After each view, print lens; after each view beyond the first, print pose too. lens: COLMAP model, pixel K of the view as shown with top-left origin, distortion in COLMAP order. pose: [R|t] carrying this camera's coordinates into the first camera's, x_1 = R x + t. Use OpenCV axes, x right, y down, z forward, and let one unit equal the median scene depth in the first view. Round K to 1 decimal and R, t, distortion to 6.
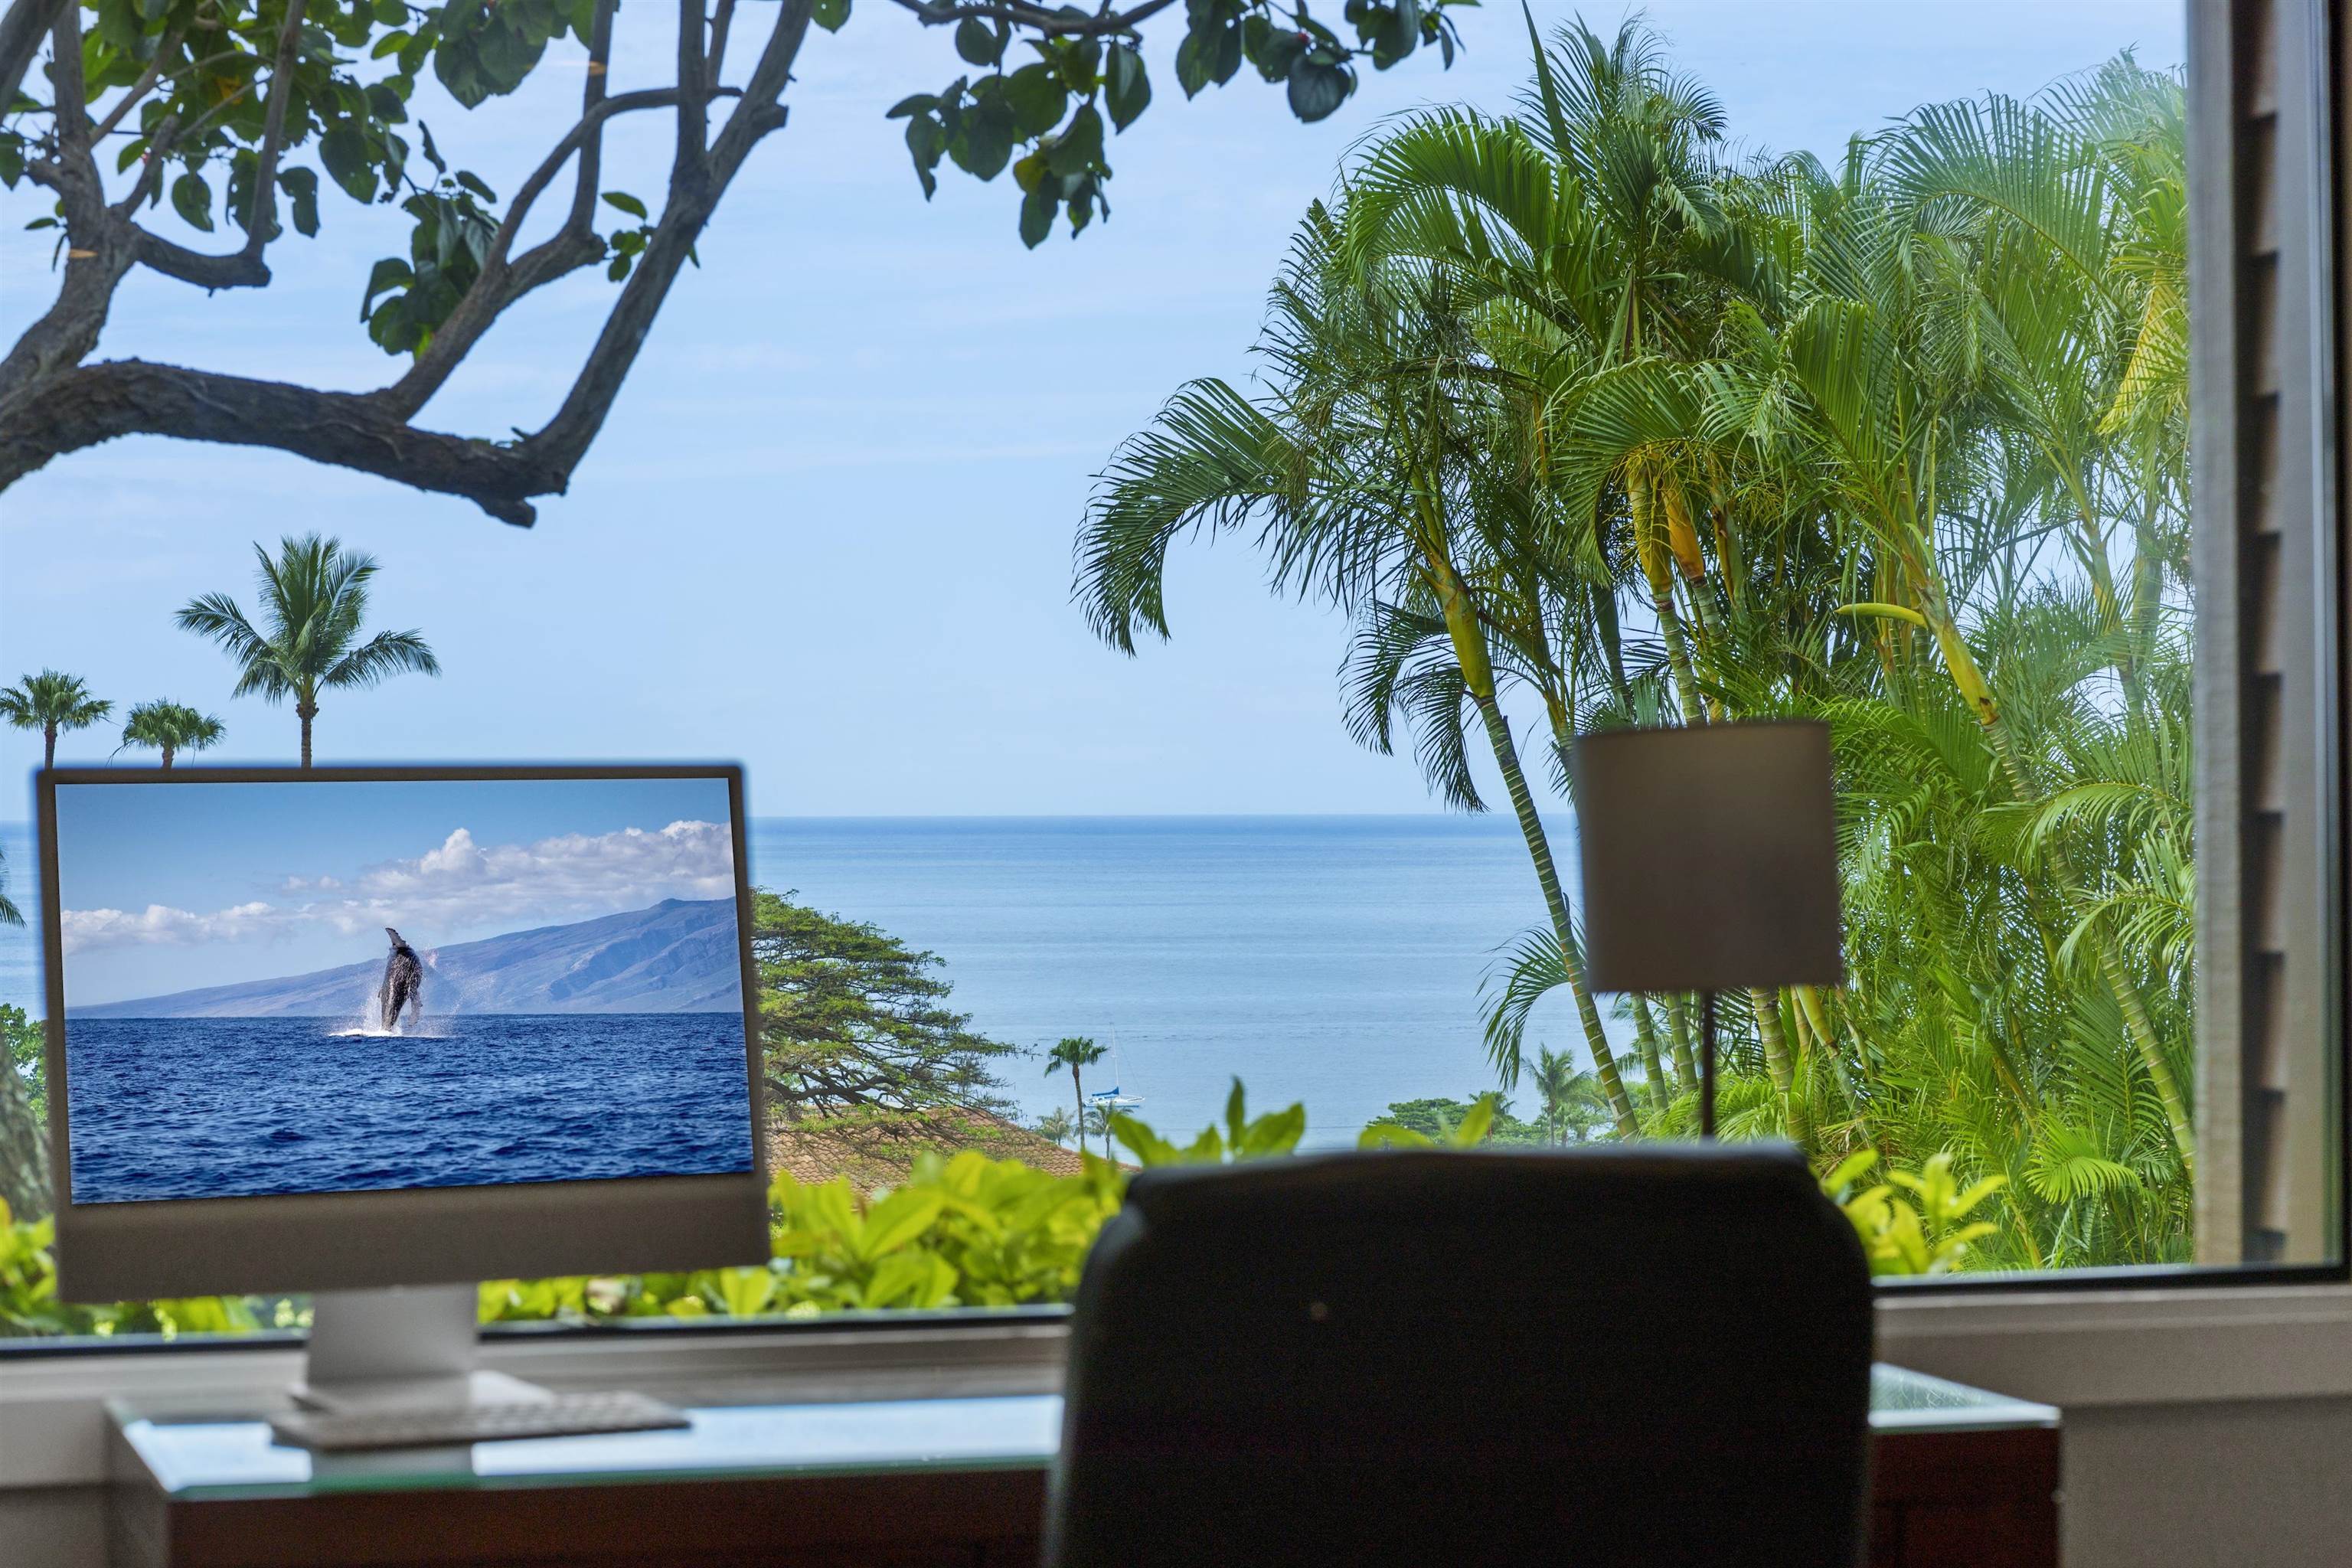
lens RADIAL K [[5555.0, 0, 1240.0], [0, 5555.0, 782.7], [0, 0, 1]] dist [0.062611, -0.927862]
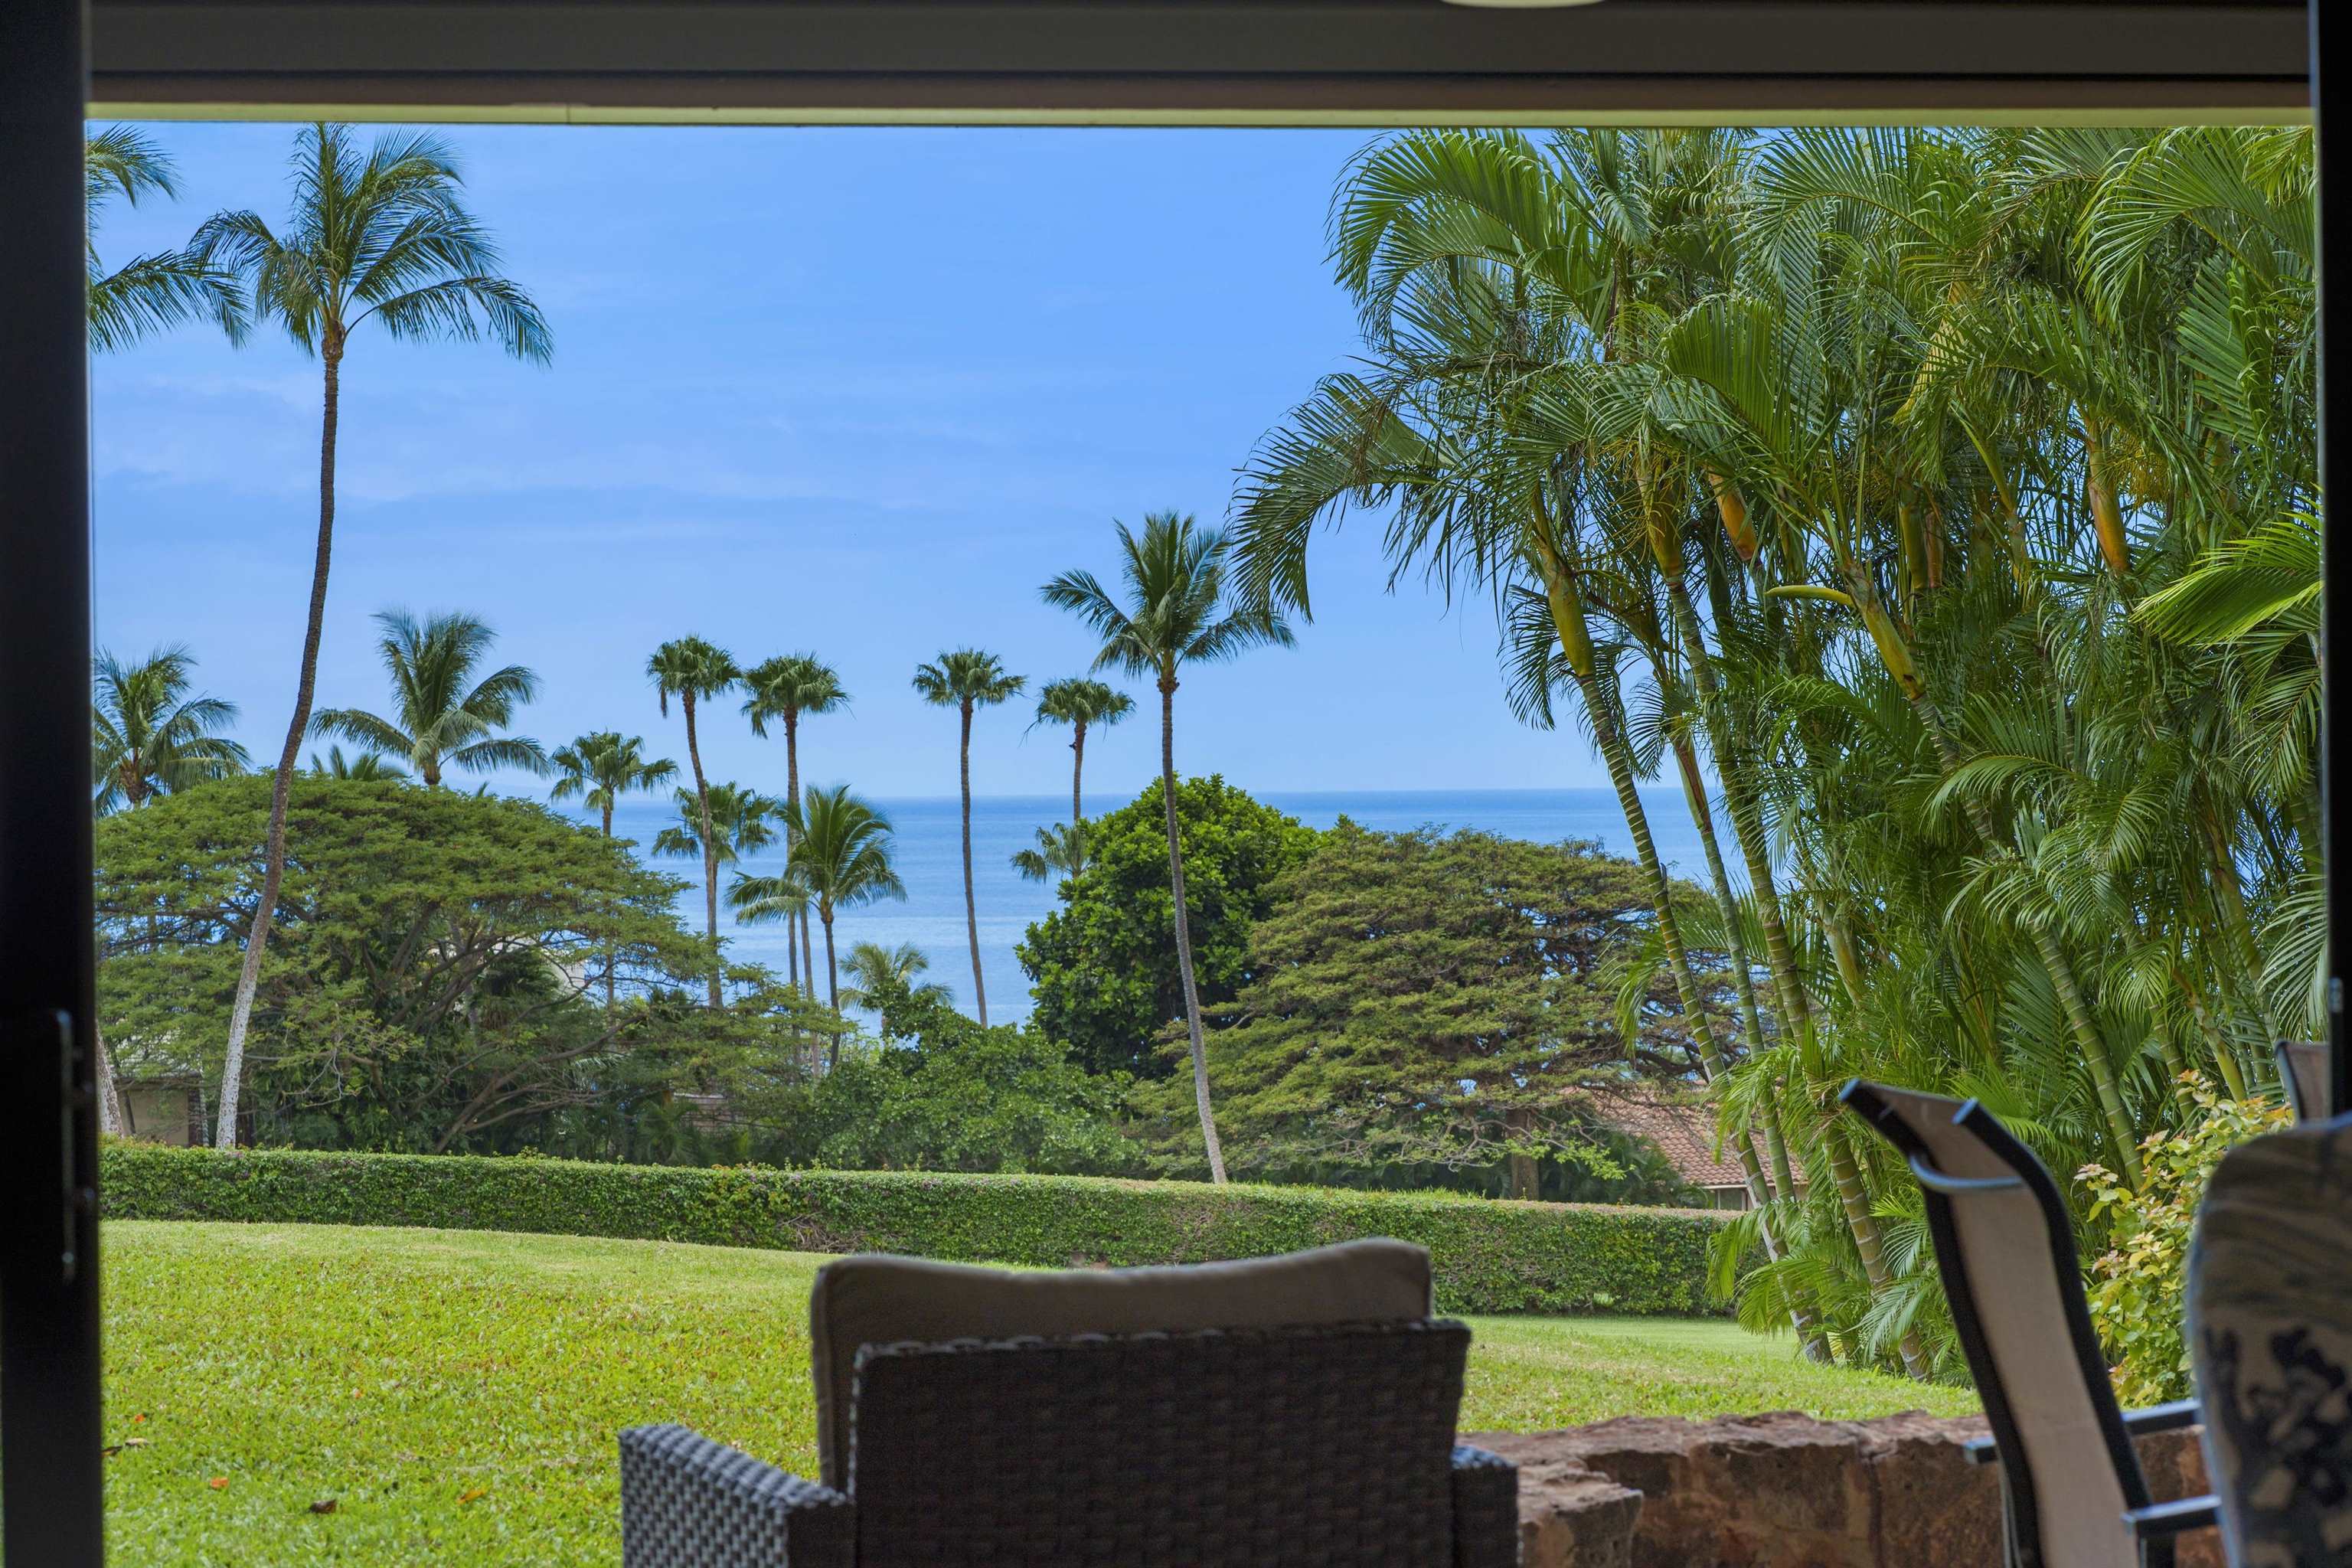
lens RADIAL K [[5684.9, 0, 1174.9], [0, 5684.9, 867.4], [0, 0, 1]] dist [0.041545, 0.093235]
pose [[0.981480, -0.004624, -0.191509, 0.202563], [0.008533, 0.999772, 0.019588, -0.001142], [0.191374, -0.020859, 0.981295, -0.074836]]
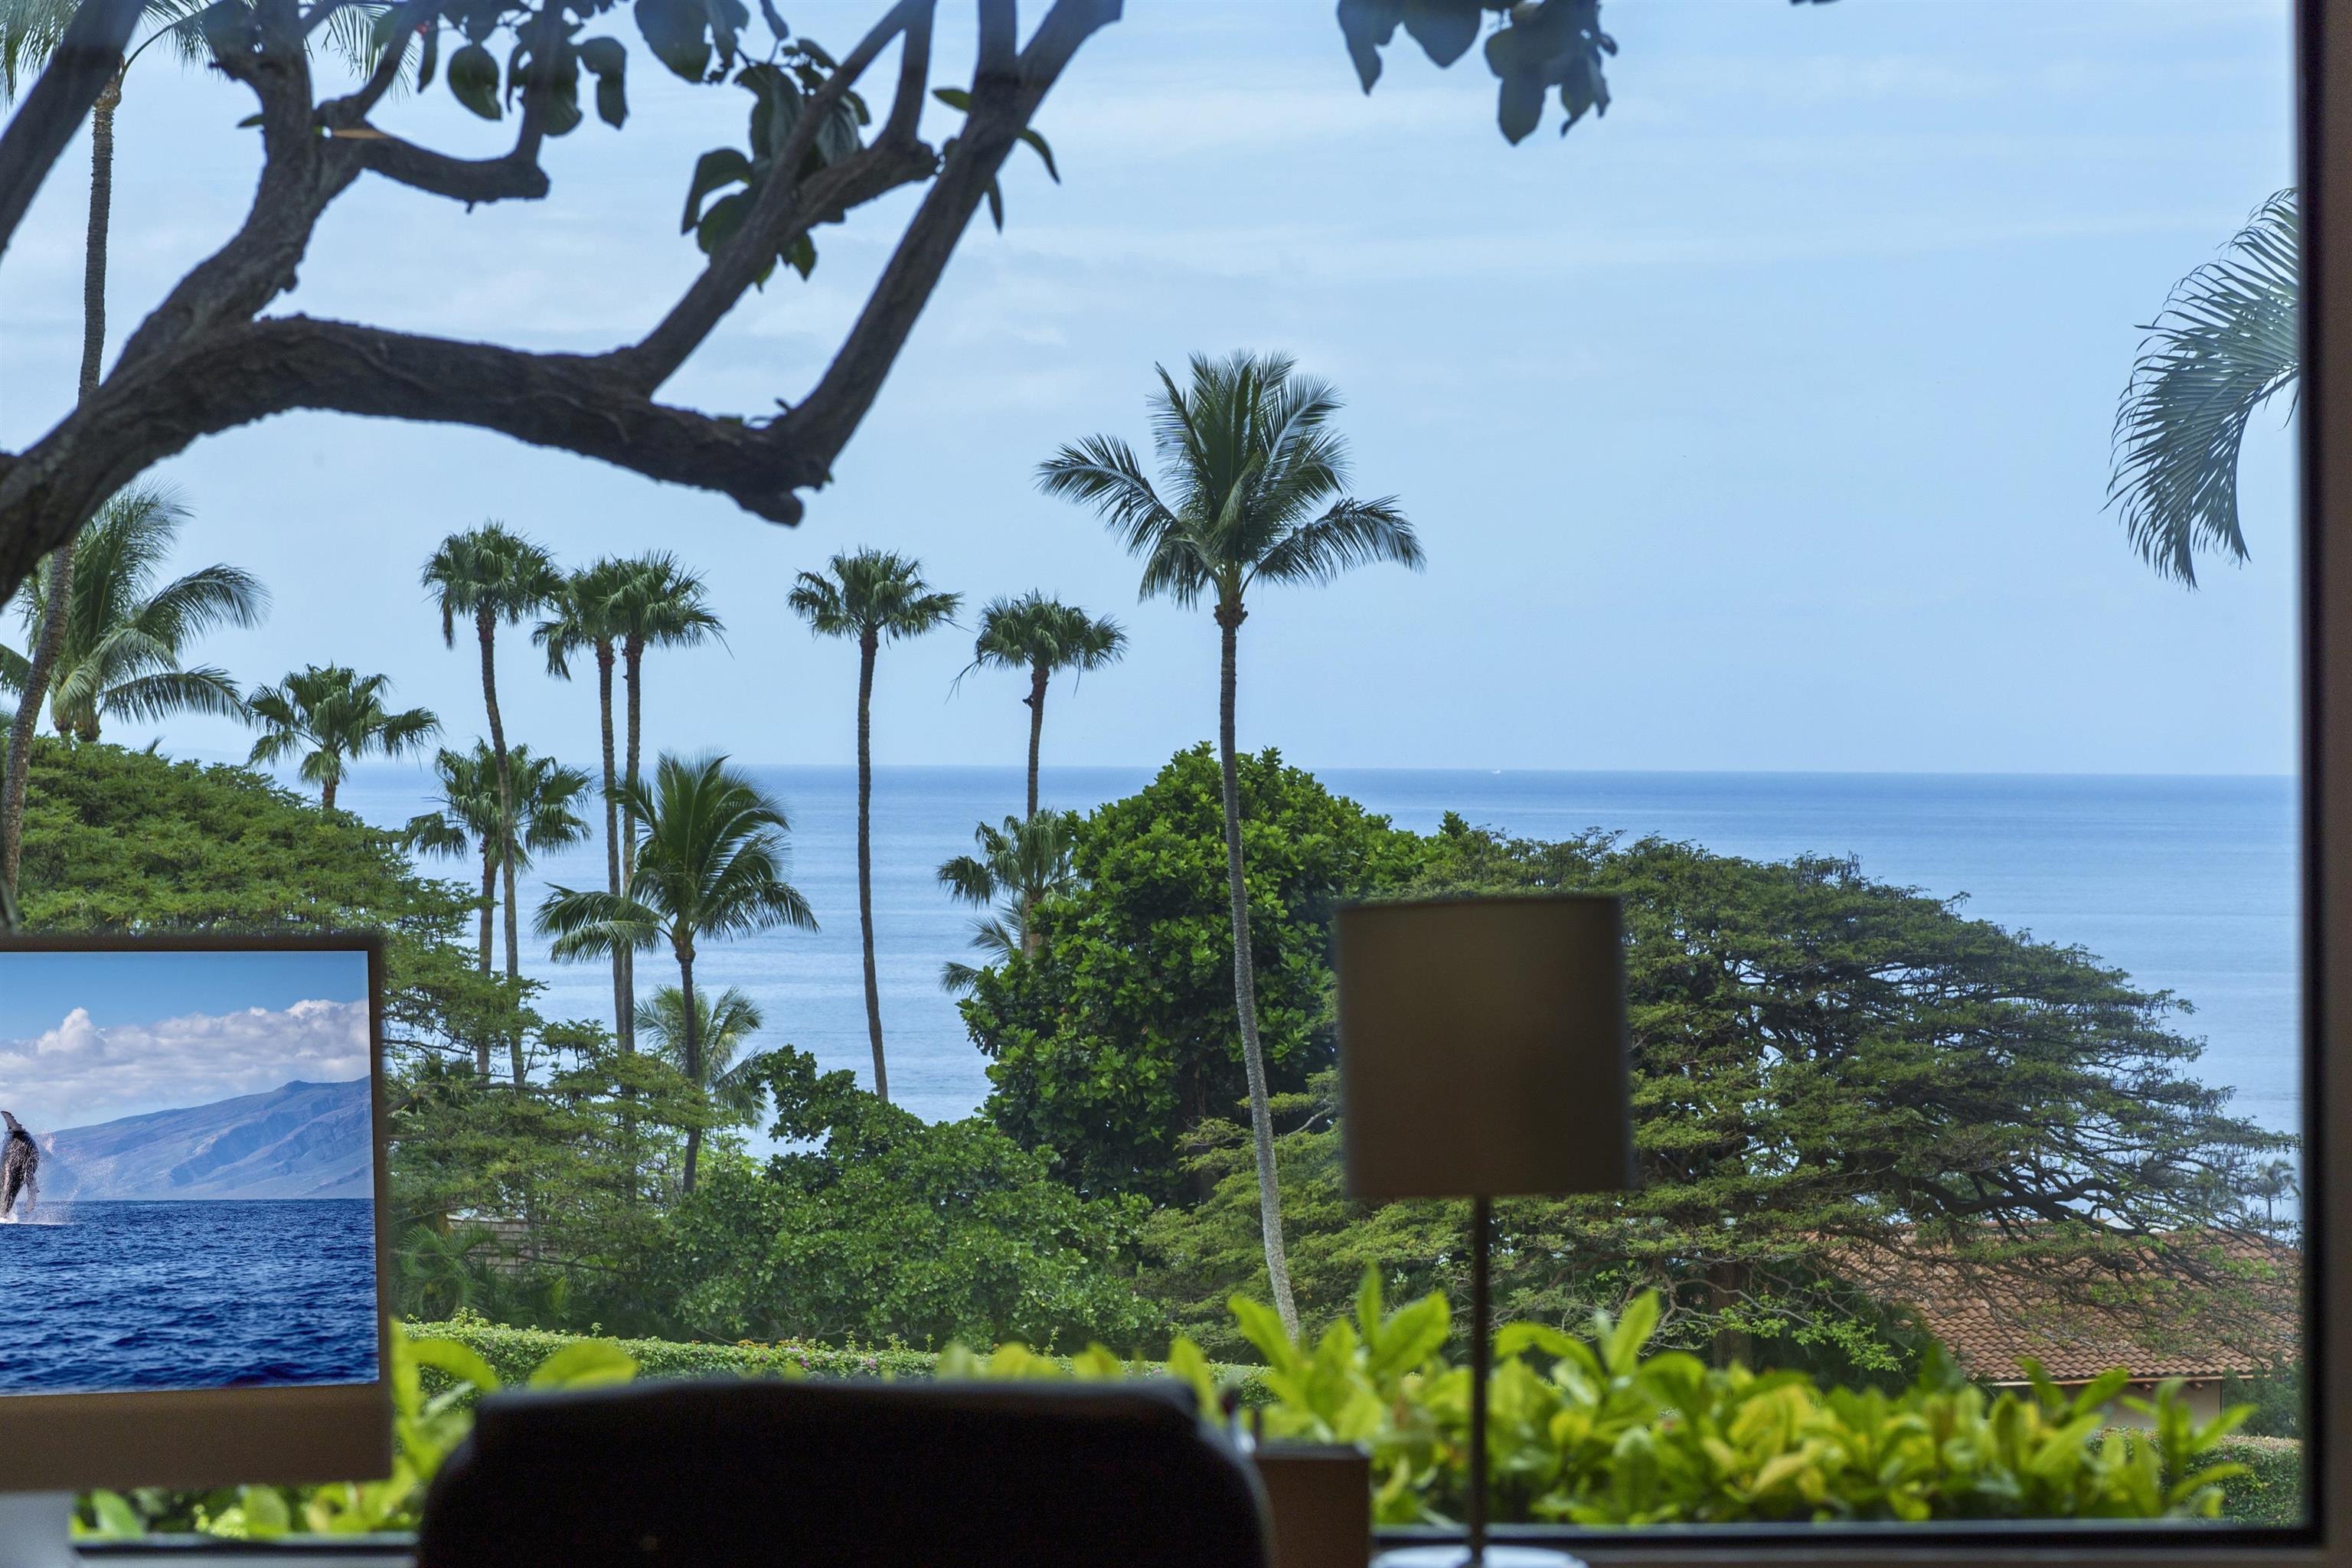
lens RADIAL K [[8524.9, 0, 1176.0], [0, 8524.9, 784.0], [0, 0, 1]] dist [0.044583, 0.350471]
pose [[0.984087, 0.012068, -0.177277, 0.050767], [-0.010764, 0.999907, 0.008315, -0.007344], [0.177361, -0.006275, 0.984126, -0.065507]]
